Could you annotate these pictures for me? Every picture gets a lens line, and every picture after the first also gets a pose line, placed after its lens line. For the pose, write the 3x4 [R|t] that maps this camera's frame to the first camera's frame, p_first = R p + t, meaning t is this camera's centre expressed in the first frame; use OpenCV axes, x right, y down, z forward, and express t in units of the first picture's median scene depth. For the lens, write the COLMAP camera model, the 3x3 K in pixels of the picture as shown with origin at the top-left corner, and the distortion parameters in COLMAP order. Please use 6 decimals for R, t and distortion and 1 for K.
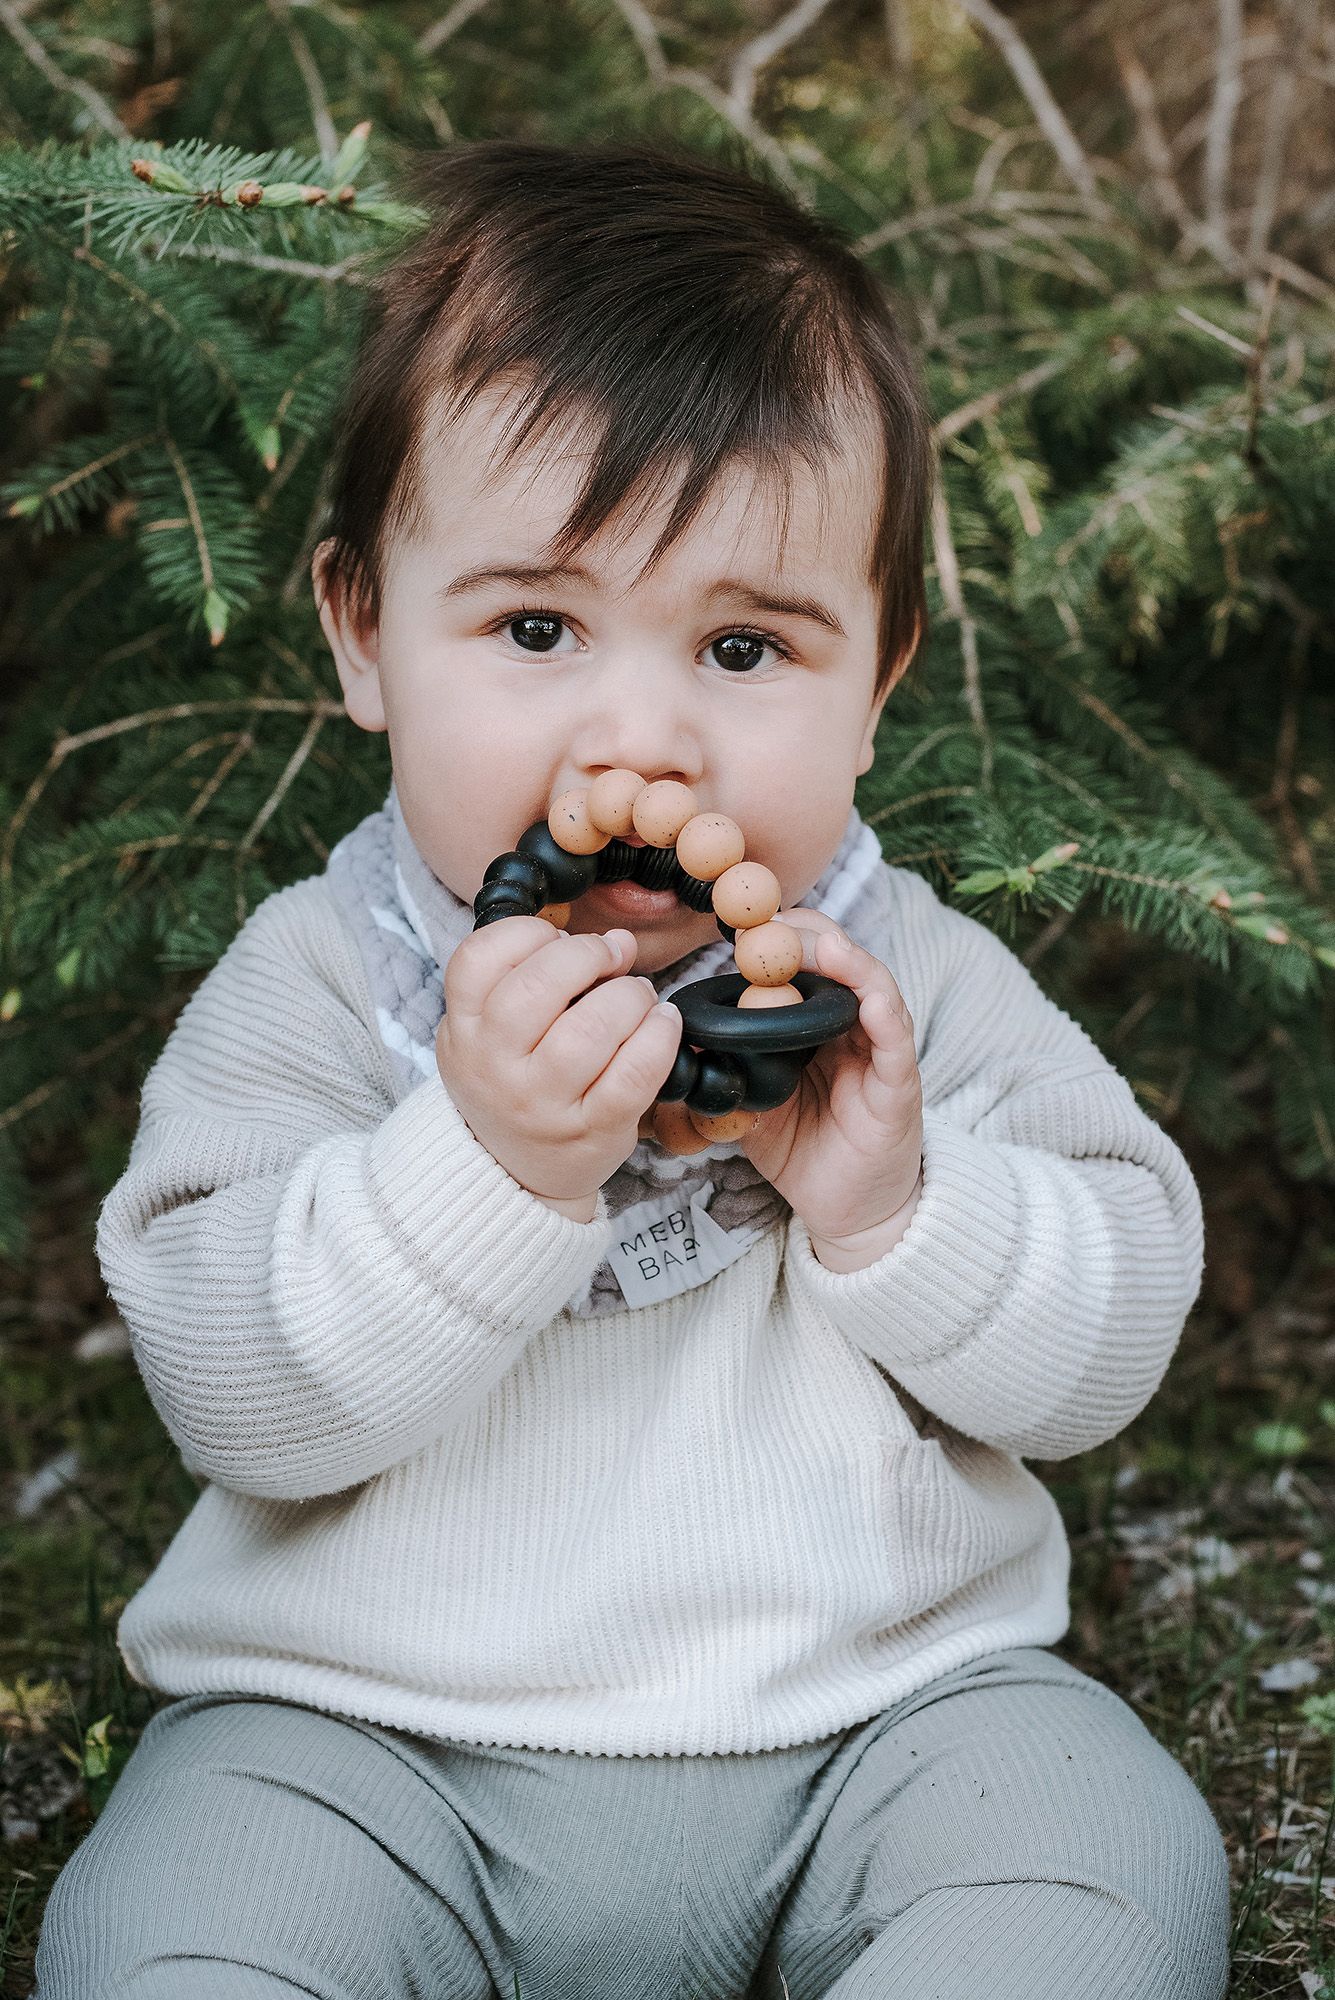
lens RADIAL K [[2721.4, 0, 667.5], [0, 2721.4, 1000.0], [0, 0, 1]] dist [-0.134984, 0.132163]
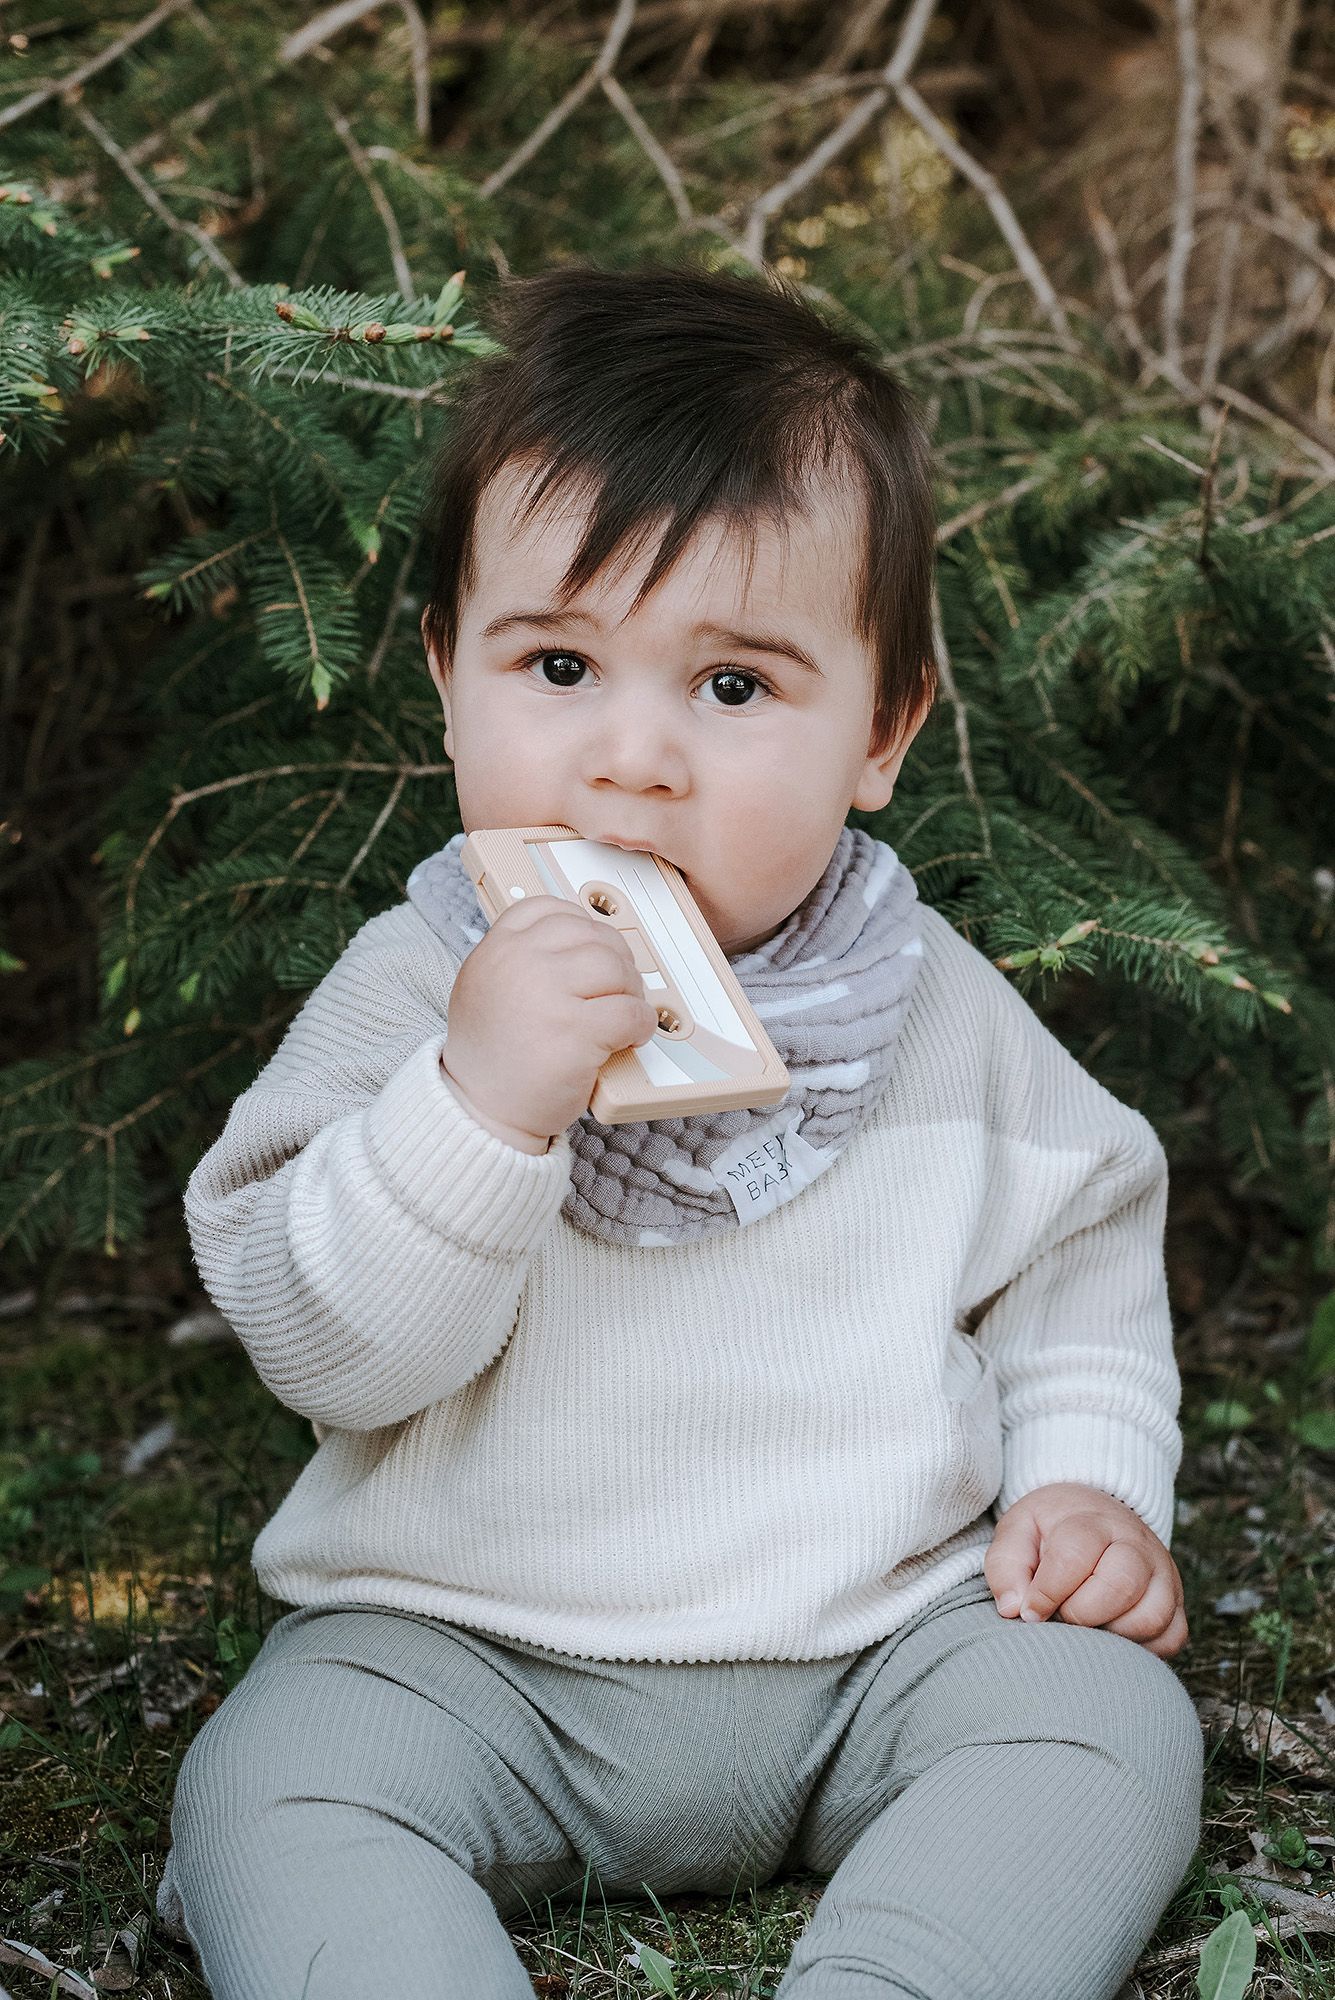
lens RADIAL K [[2721.4, 0, 667.5], [0, 2721.4, 1000.0], [0, 0, 1]] dist [-0.134984, 0.132163]
pose [[0.999707, 0.009113, 0.022429, -0.038757], [-0.008329, 0.999359, -0.034814, 0.028646], [-0.022732, 0.034617, 0.999142, -0.148024]]
